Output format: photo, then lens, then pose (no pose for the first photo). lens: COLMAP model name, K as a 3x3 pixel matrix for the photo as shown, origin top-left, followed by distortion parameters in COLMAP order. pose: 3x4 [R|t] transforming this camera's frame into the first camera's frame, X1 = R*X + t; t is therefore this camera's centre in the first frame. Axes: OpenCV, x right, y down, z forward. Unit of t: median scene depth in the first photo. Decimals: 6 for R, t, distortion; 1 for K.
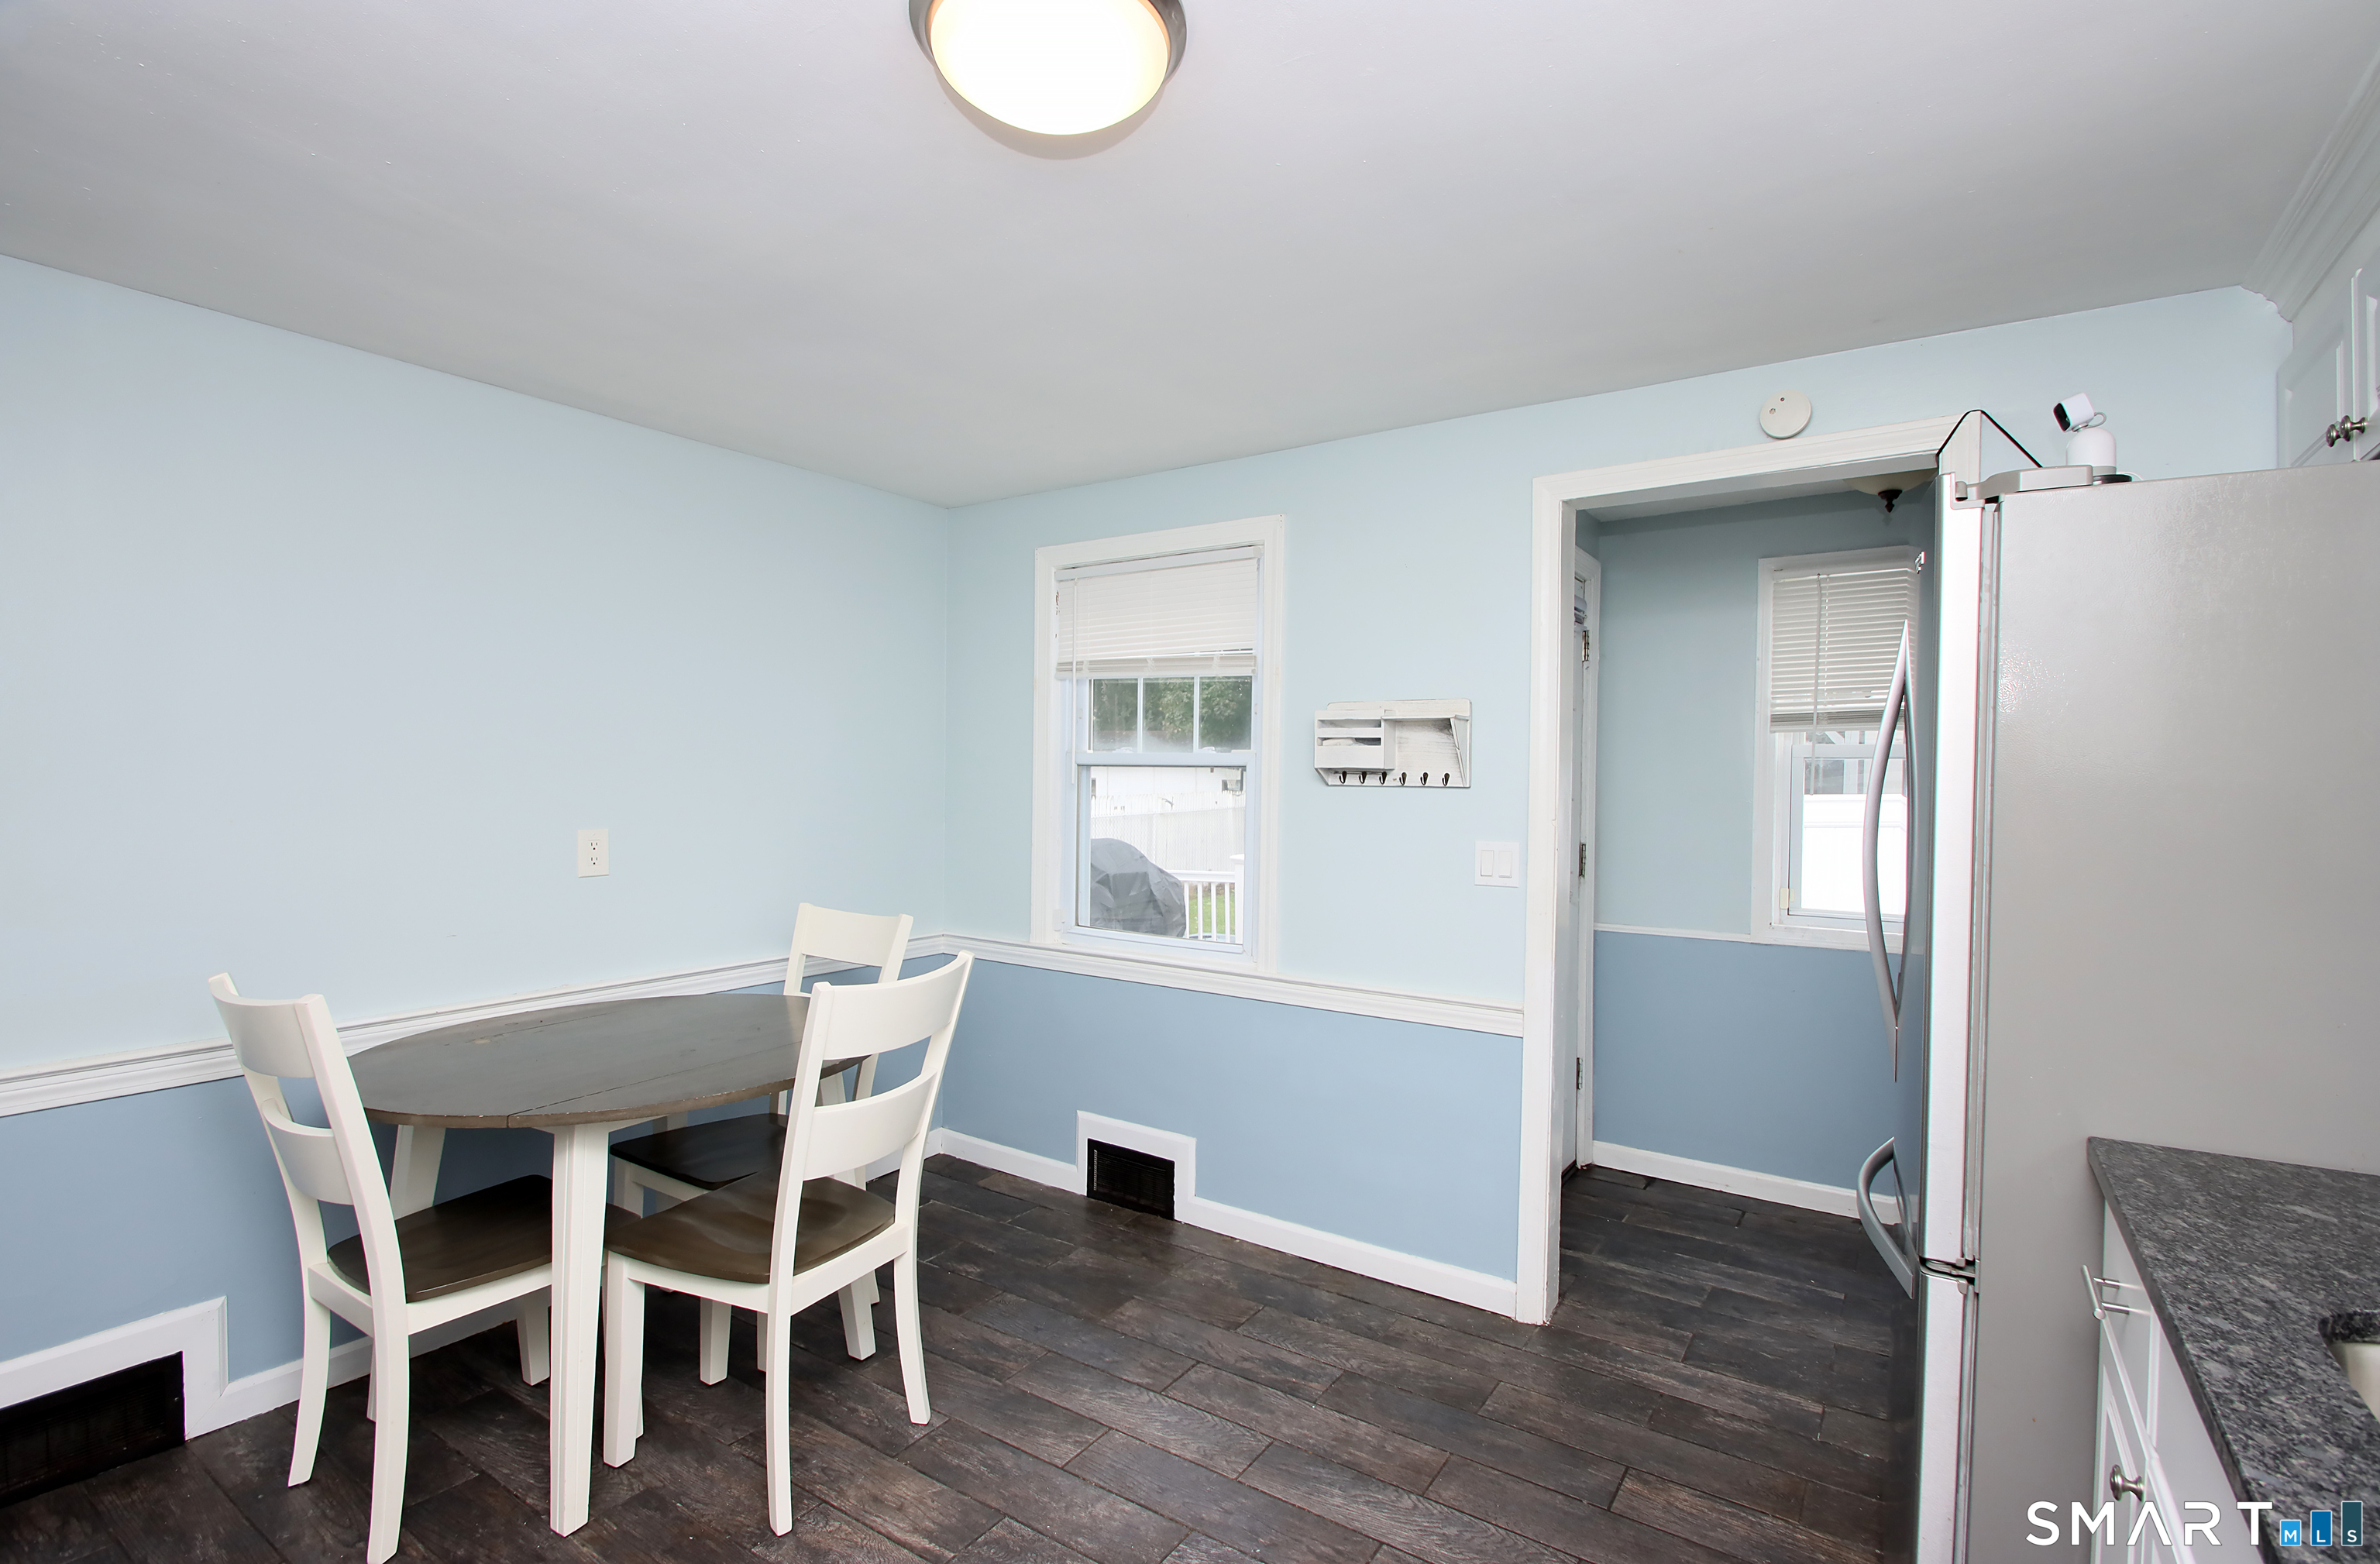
lens RADIAL K [[1115.8, 0, 1225.1], [0, 1115.8, 791.4], [0, 0, 1]] dist [0.009851, -0.014017]
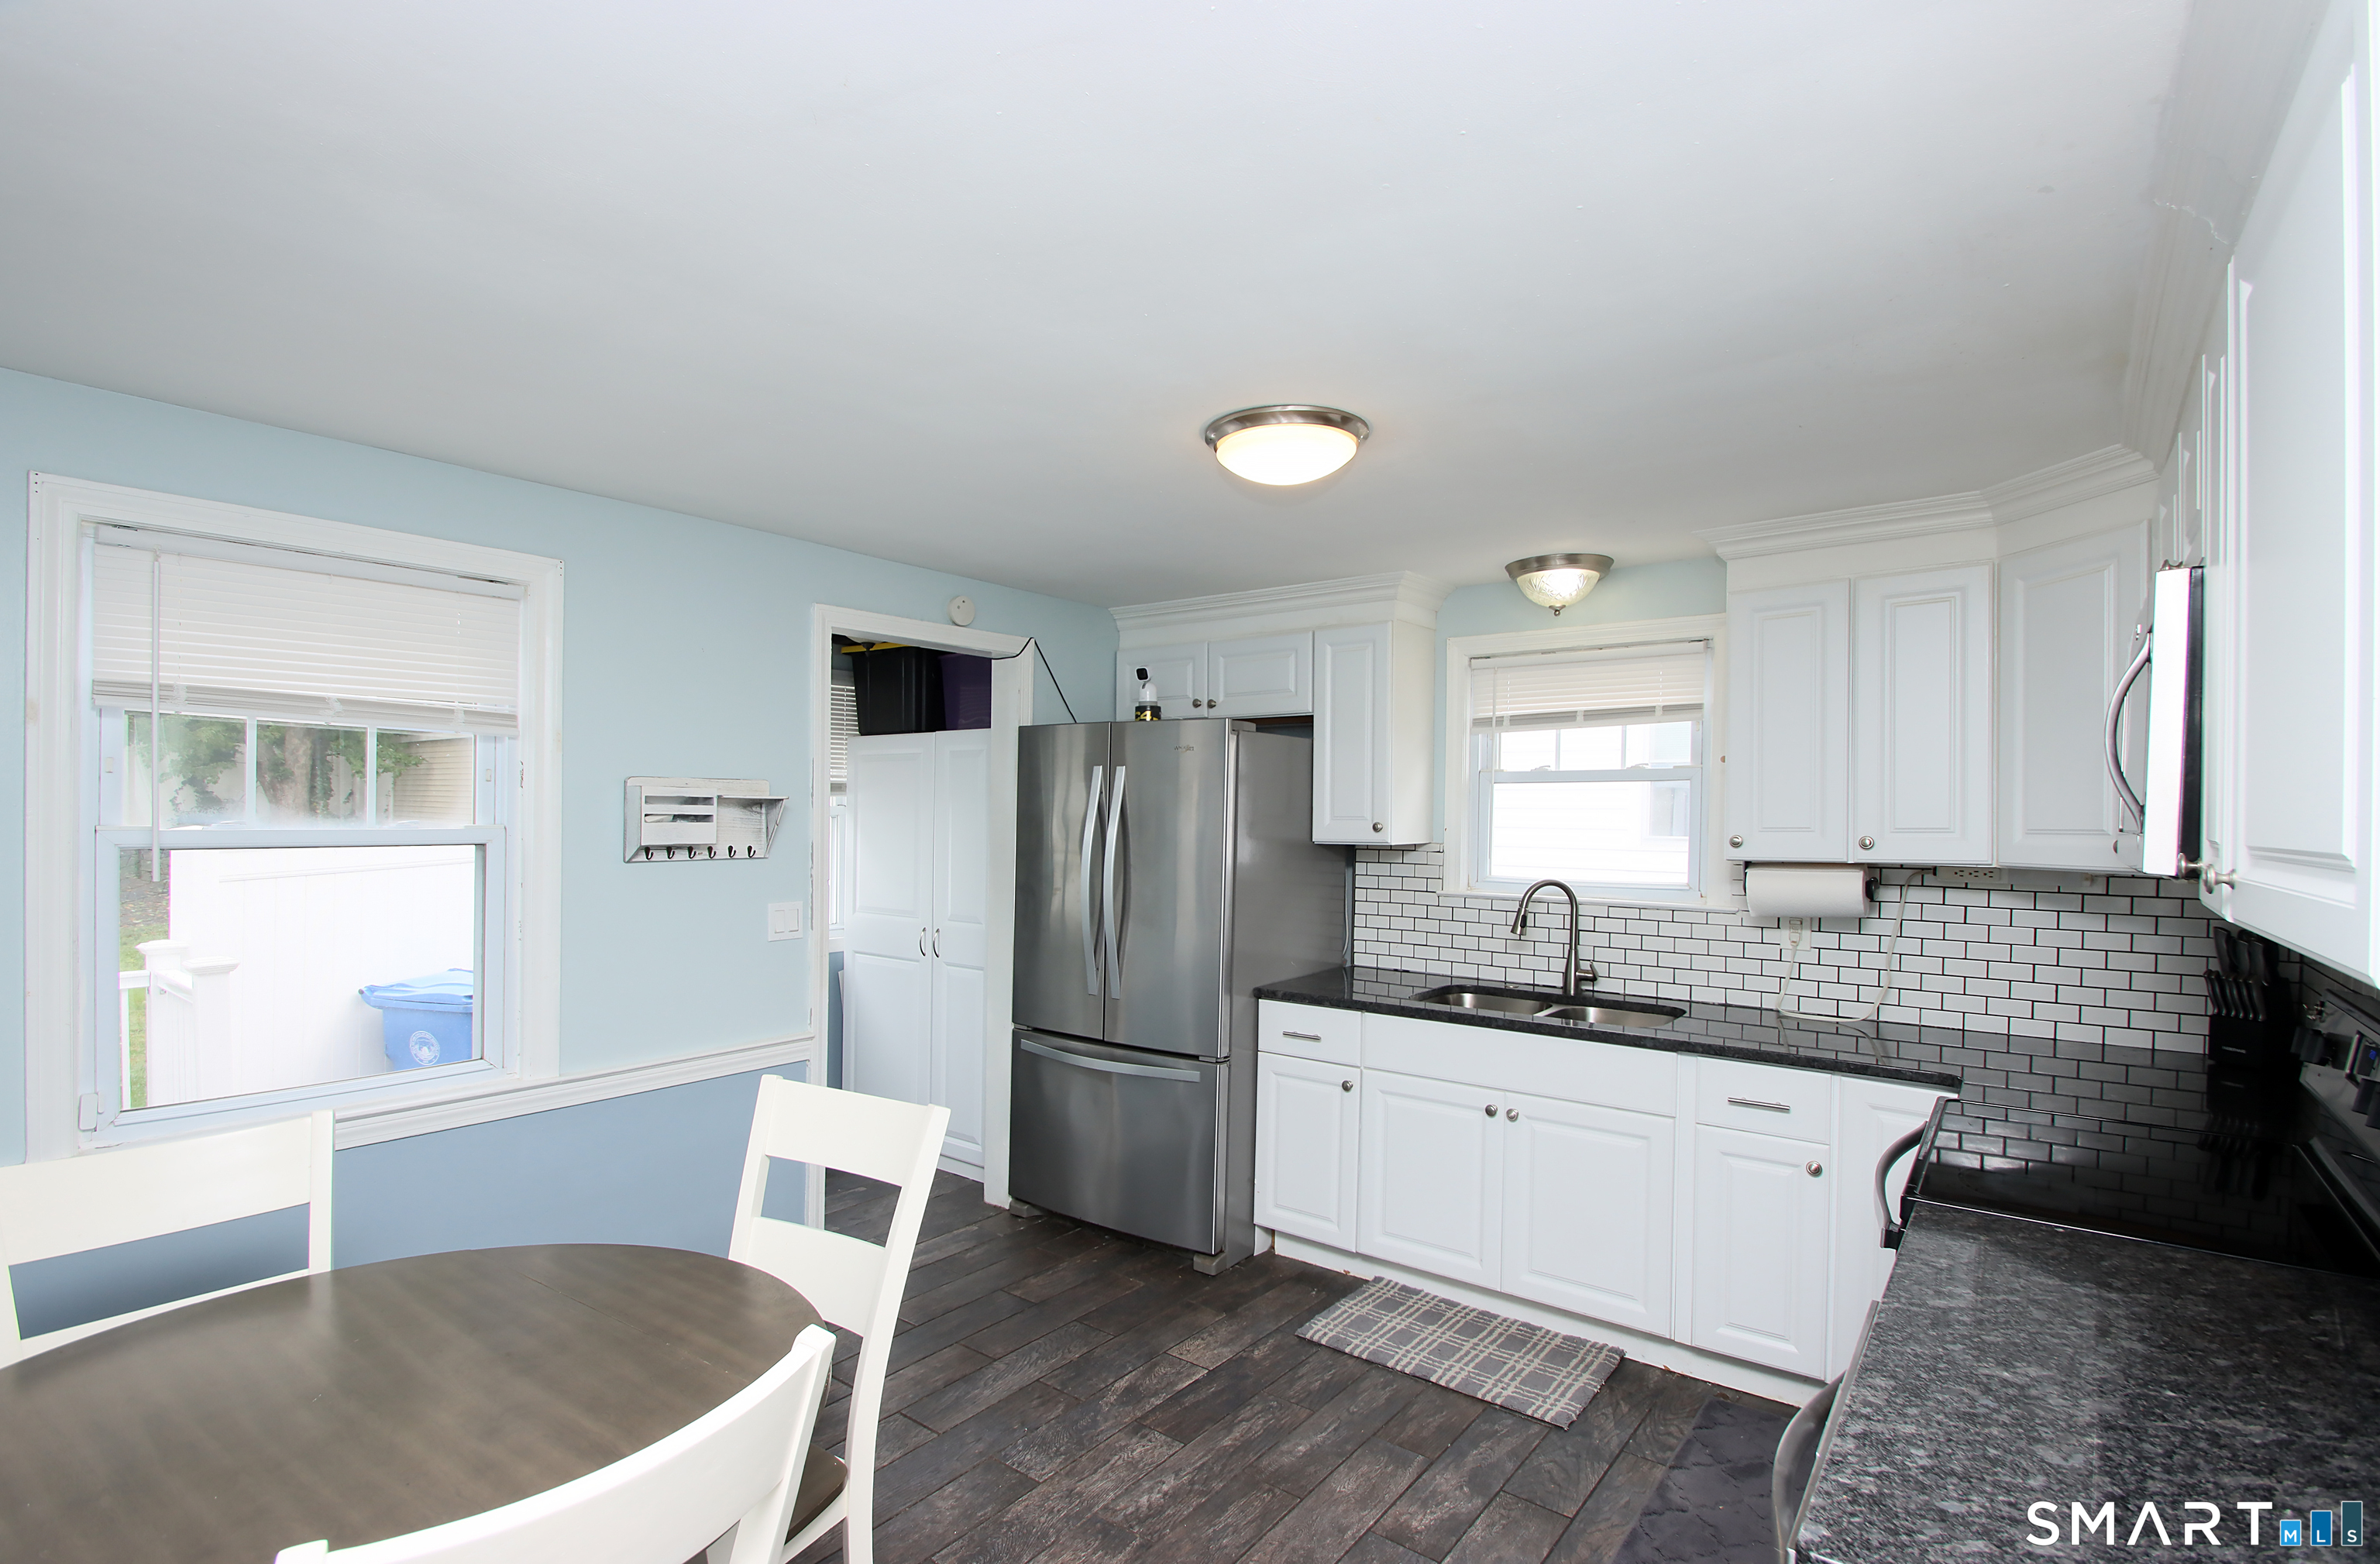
lens RADIAL K [[1115.8, 0, 1225.1], [0, 1115.8, 791.4], [0, 0, 1]] dist [0.009851, -0.014017]
pose [[0.064540, 0.008885, 0.997876, -0.867365], [0.002408, 0.999956, -0.009059, -0.058387], [-0.997912, 0.002988, 0.064516, 0.433549]]
